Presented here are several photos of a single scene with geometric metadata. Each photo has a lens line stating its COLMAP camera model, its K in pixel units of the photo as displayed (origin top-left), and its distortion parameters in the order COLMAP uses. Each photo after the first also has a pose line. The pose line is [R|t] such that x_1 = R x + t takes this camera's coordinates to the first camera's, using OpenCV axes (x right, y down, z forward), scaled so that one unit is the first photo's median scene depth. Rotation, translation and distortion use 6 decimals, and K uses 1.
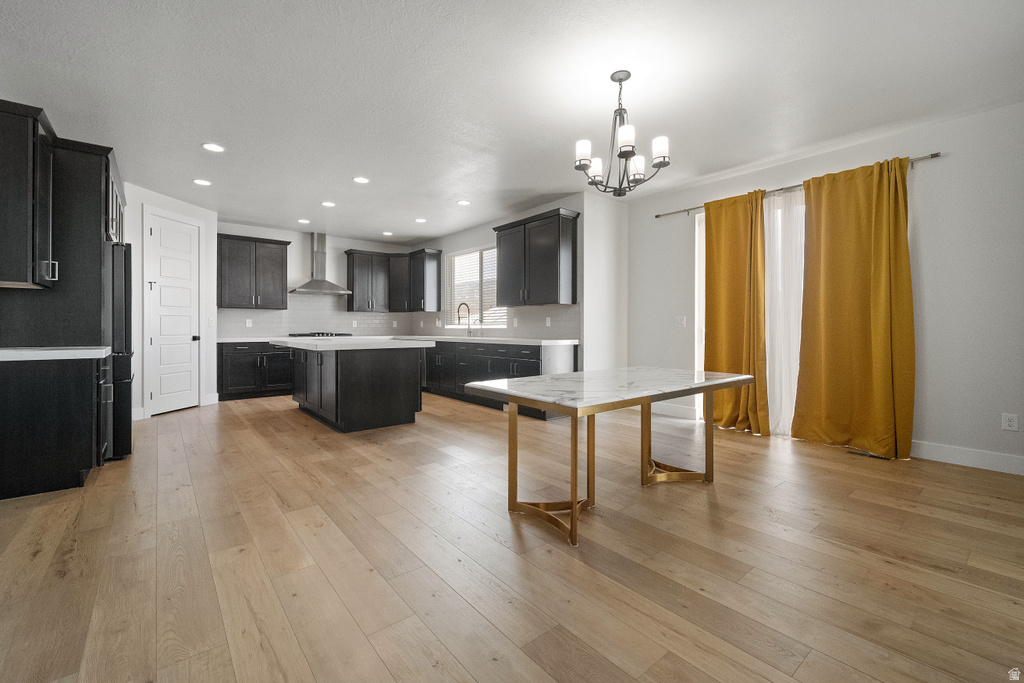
lens RADIAL K [[420.8, 0, 509.1], [0, 420.8, 328.5], [0, 0, 1]] dist [0.004754, -0.001122]
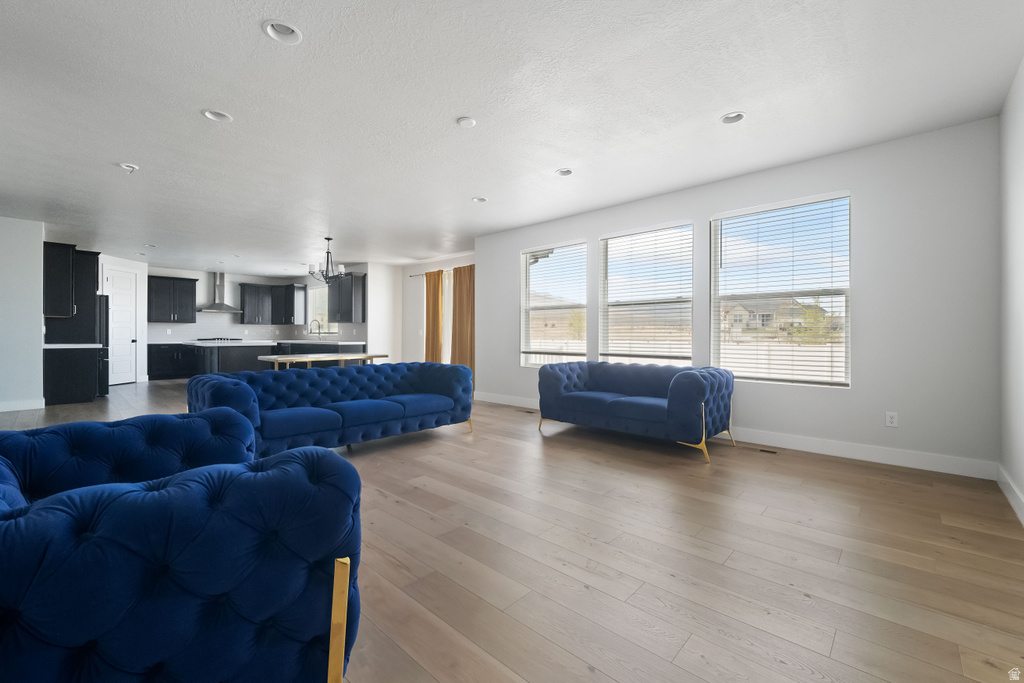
lens RADIAL K [[420.8, 0, 509.9], [0, 420.8, 332.6], [0, 0, 1]] dist [0.004754, -0.001122]
pose [[0.990696, 0.003352, 0.136054, 0.413801], [-0.002324, 0.999968, -0.007712, -0.000652], [-0.136076, 0.007324, 0.990671, -0.706334]]
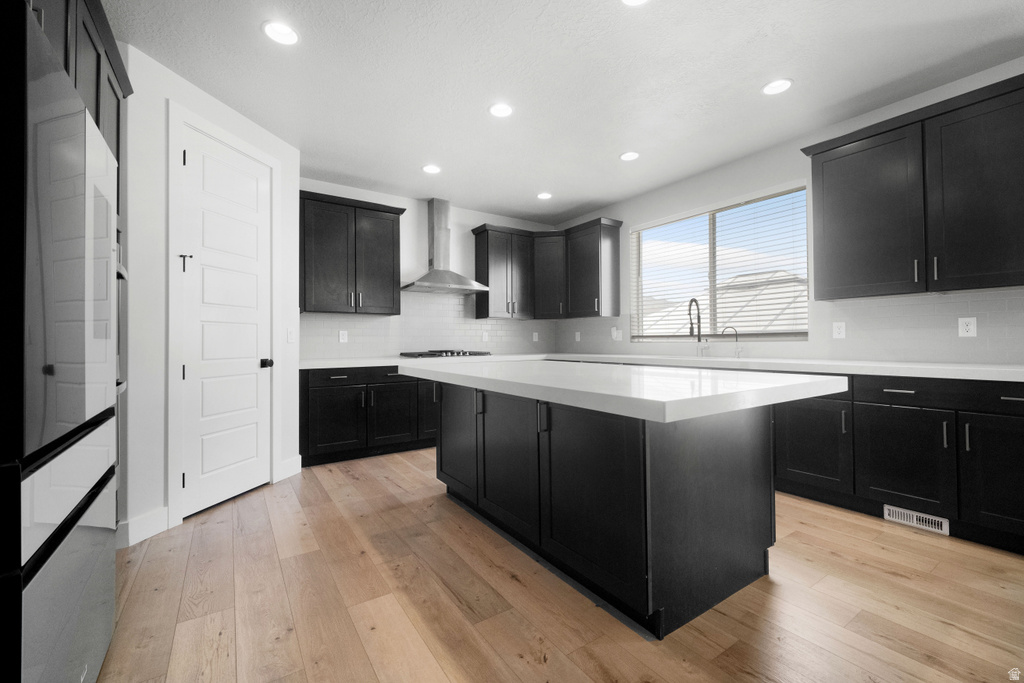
lens RADIAL K [[420.8, 0, 519.9], [0, 420.8, 333.1], [0, 0, 1]] dist [0.004754, -0.001122]
pose [[0.995720, -0.009208, -0.091964, -0.295149], [0.007372, 0.999767, -0.020281, -0.002982], [0.092130, 0.019516, 0.995556, 0.392545]]
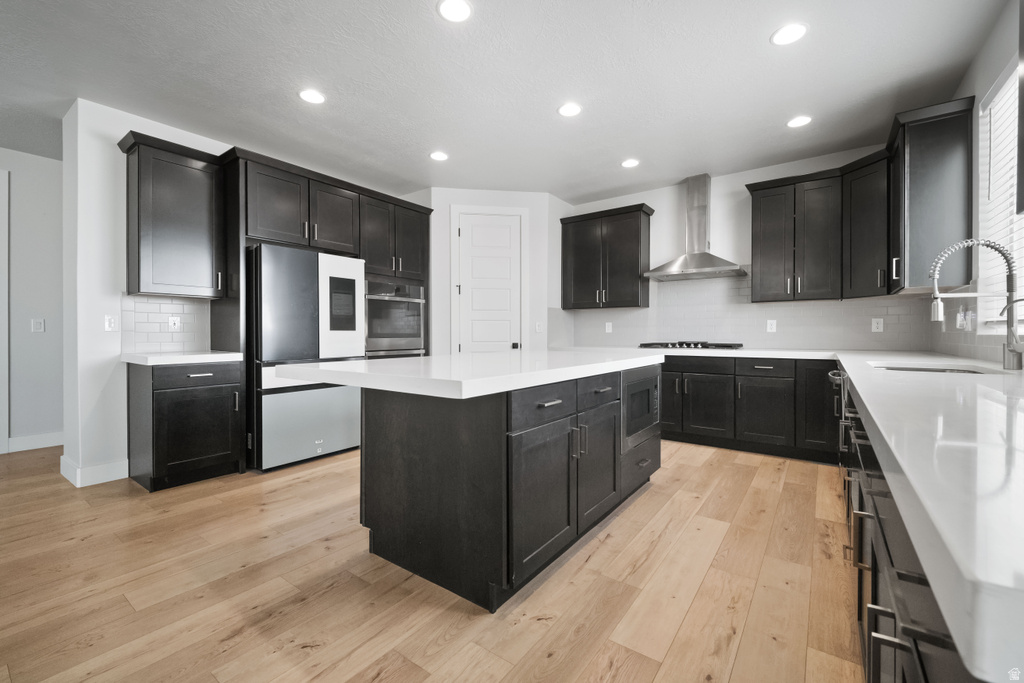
lens RADIAL K [[420.8, 0, 509.2], [0, 420.8, 339.0], [0, 0, 1]] dist [0.004754, -0.001122]
pose [[0.253166, 0.012234, -0.967345, 0.071022], [-0.000725, 0.999922, 0.012456, -0.001286], [0.967423, -0.002452, 0.253155, 0.644493]]
